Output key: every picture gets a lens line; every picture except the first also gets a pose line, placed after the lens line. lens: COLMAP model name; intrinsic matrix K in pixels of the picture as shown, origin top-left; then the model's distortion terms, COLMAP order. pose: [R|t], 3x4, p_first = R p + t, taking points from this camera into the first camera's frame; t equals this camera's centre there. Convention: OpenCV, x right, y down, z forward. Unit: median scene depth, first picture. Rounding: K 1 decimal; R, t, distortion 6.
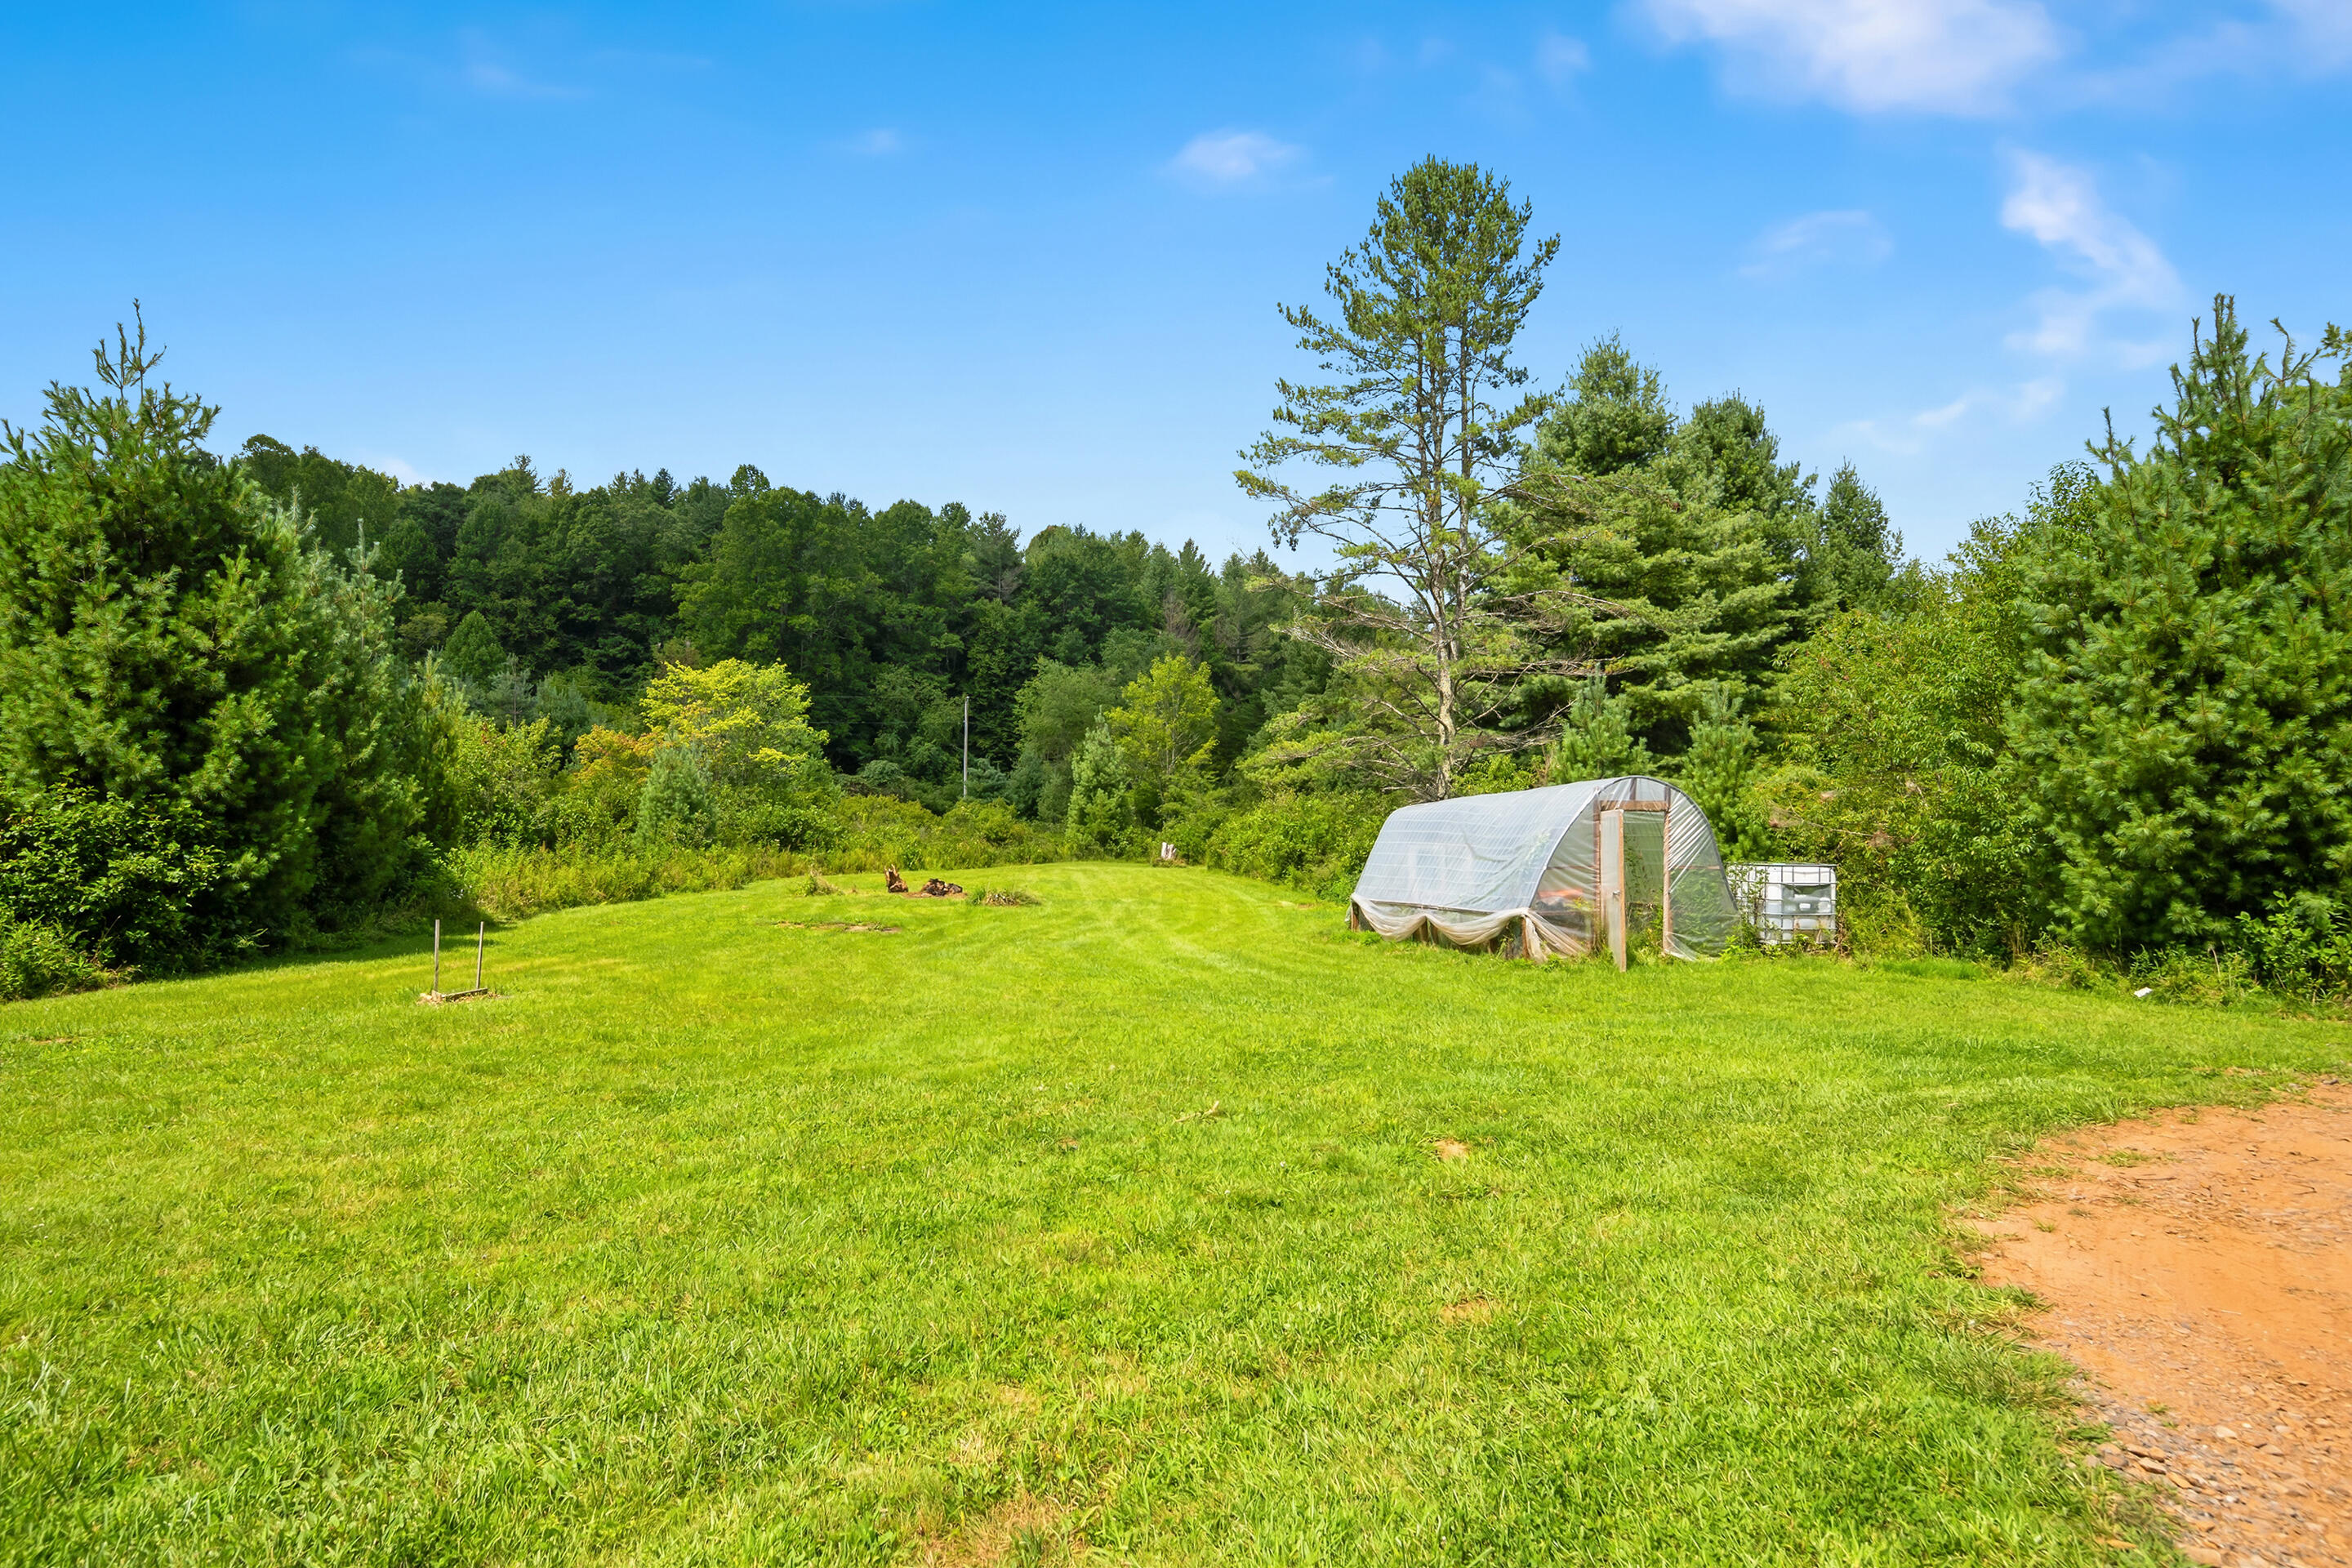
lens RADIAL K [[1414.3, 0, 1172.5], [0, 1414.3, 786.6], [0, 0, 1]] dist [0.001598, 0.000093]
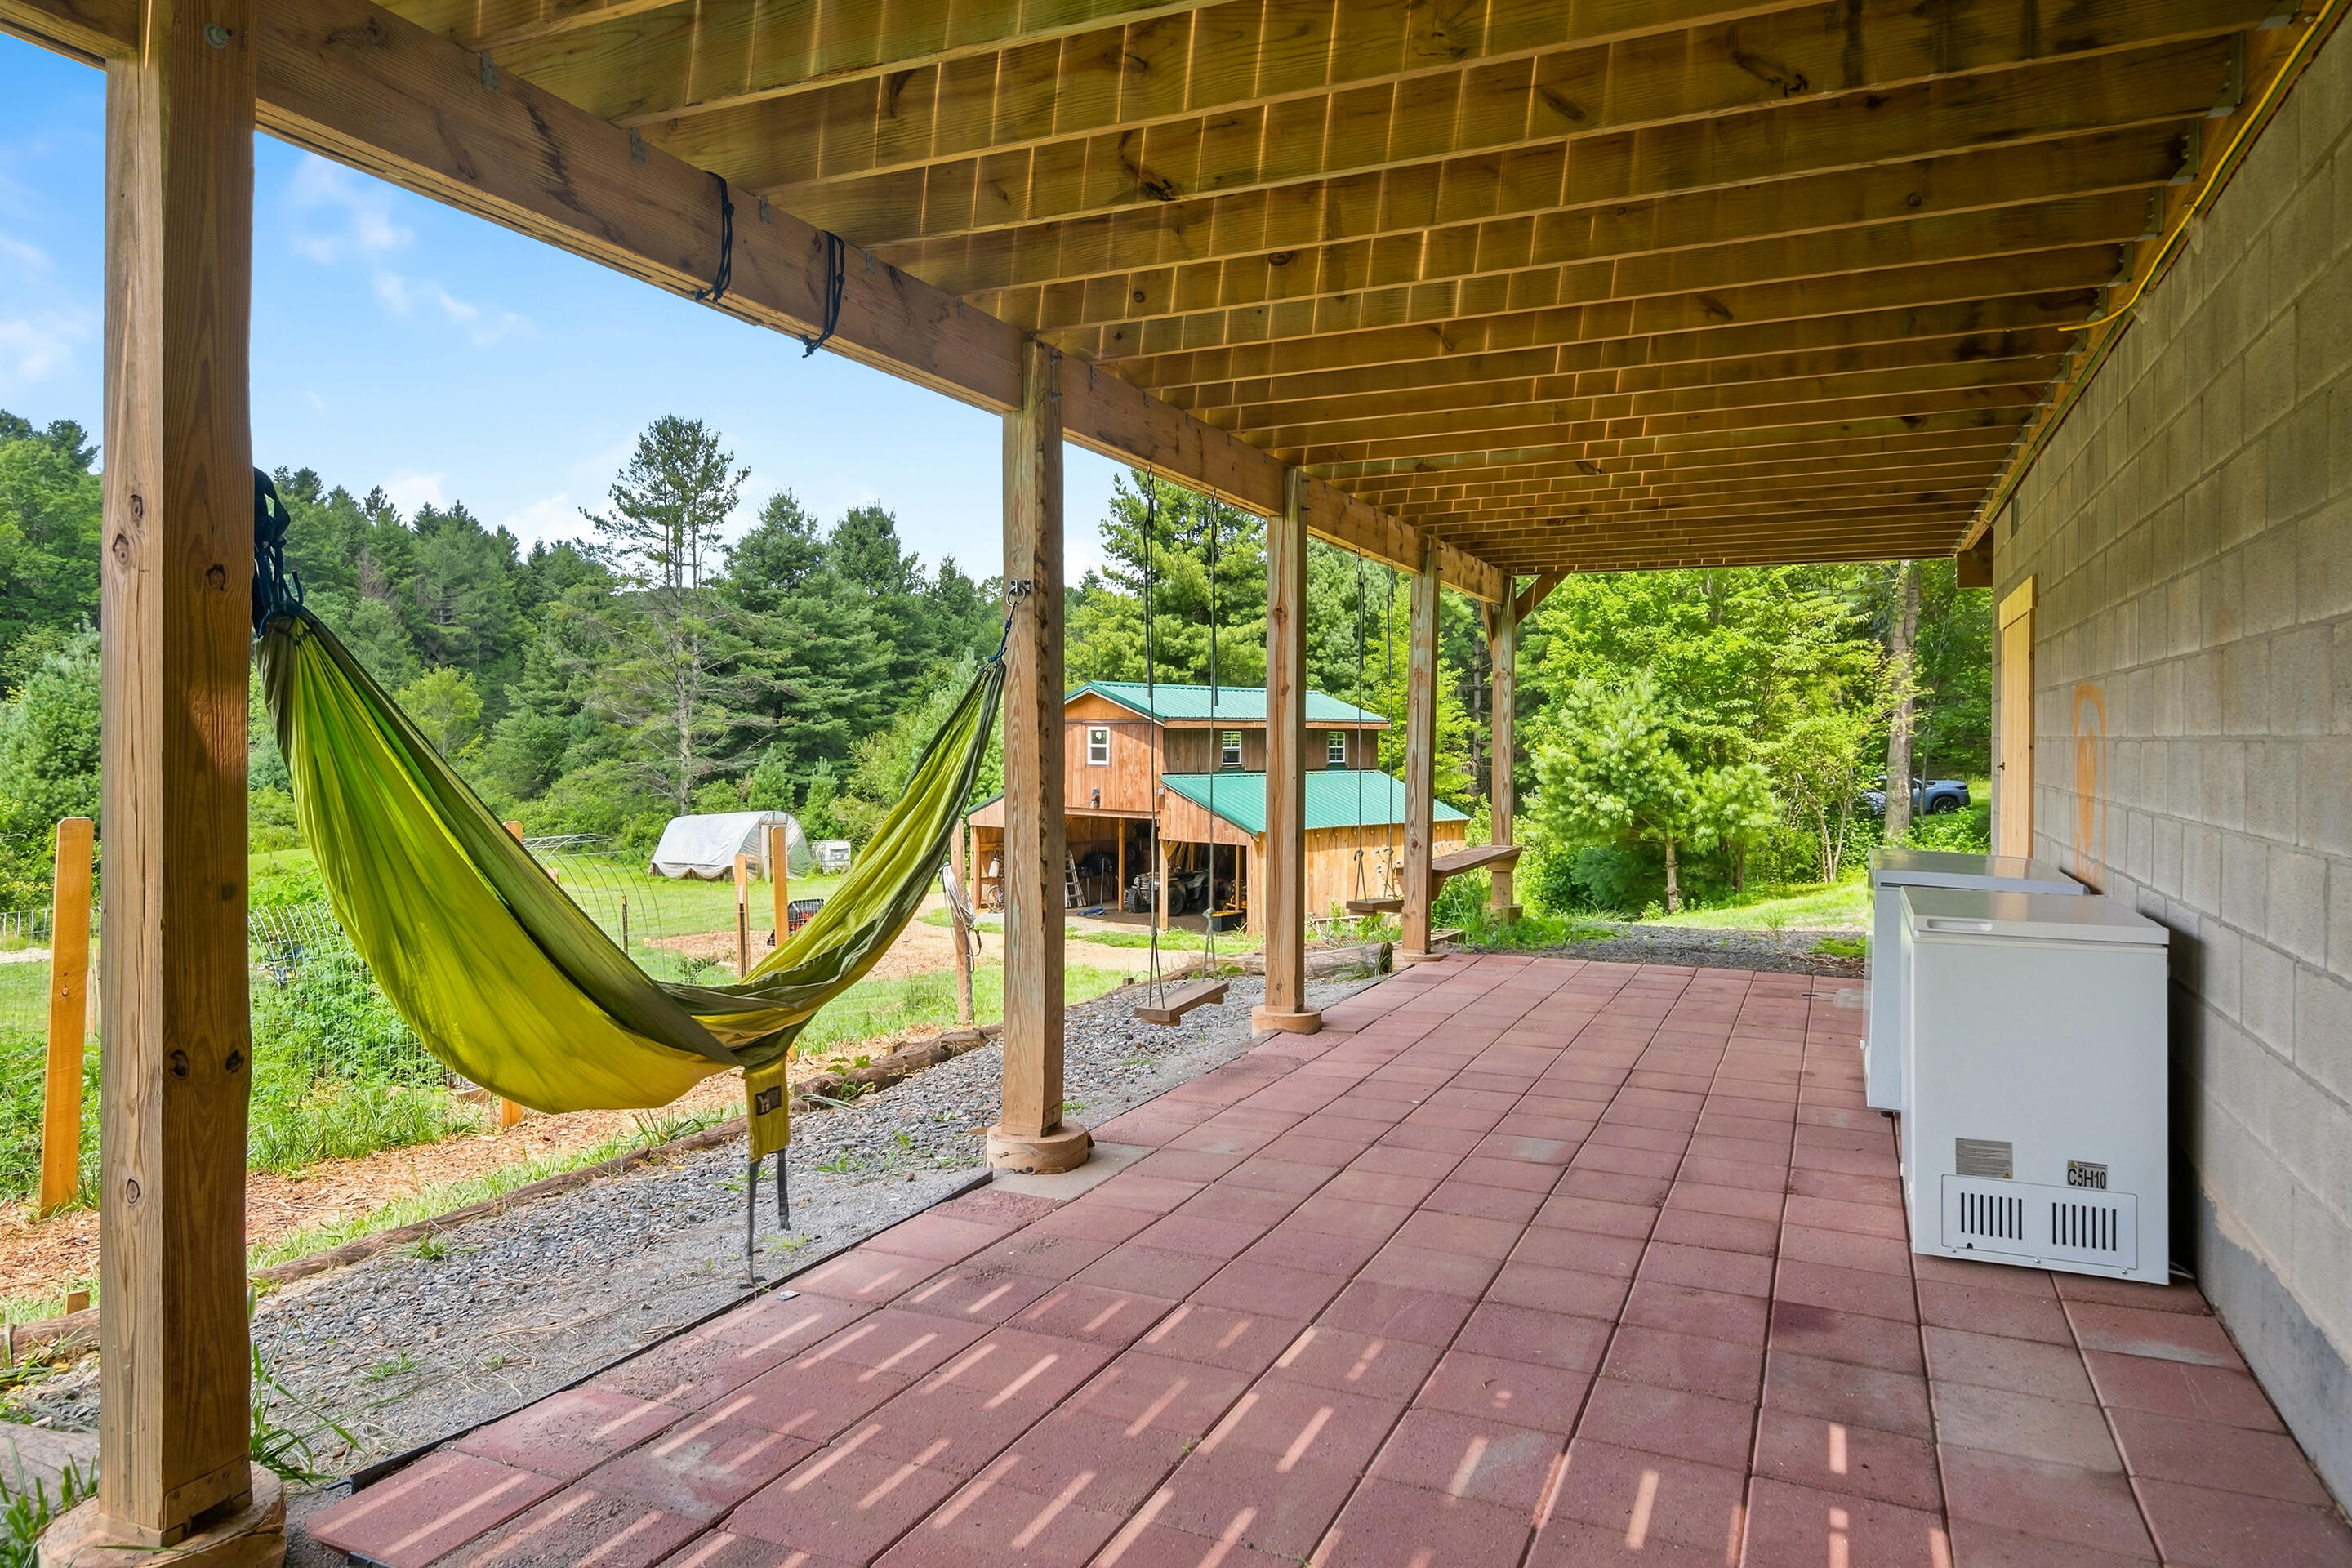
lens RADIAL K [[1477.3, 0, 1175.6], [0, 1477.3, 764.9], [0, 0, 1]] dist [-0.018960, -0.000111]
pose [[0.860736, -0.016727, 0.508777, -0.159473], [0.003897, 0.999647, 0.026273, -0.060722], [-0.509037, -0.020631, 0.860497, -0.652248]]
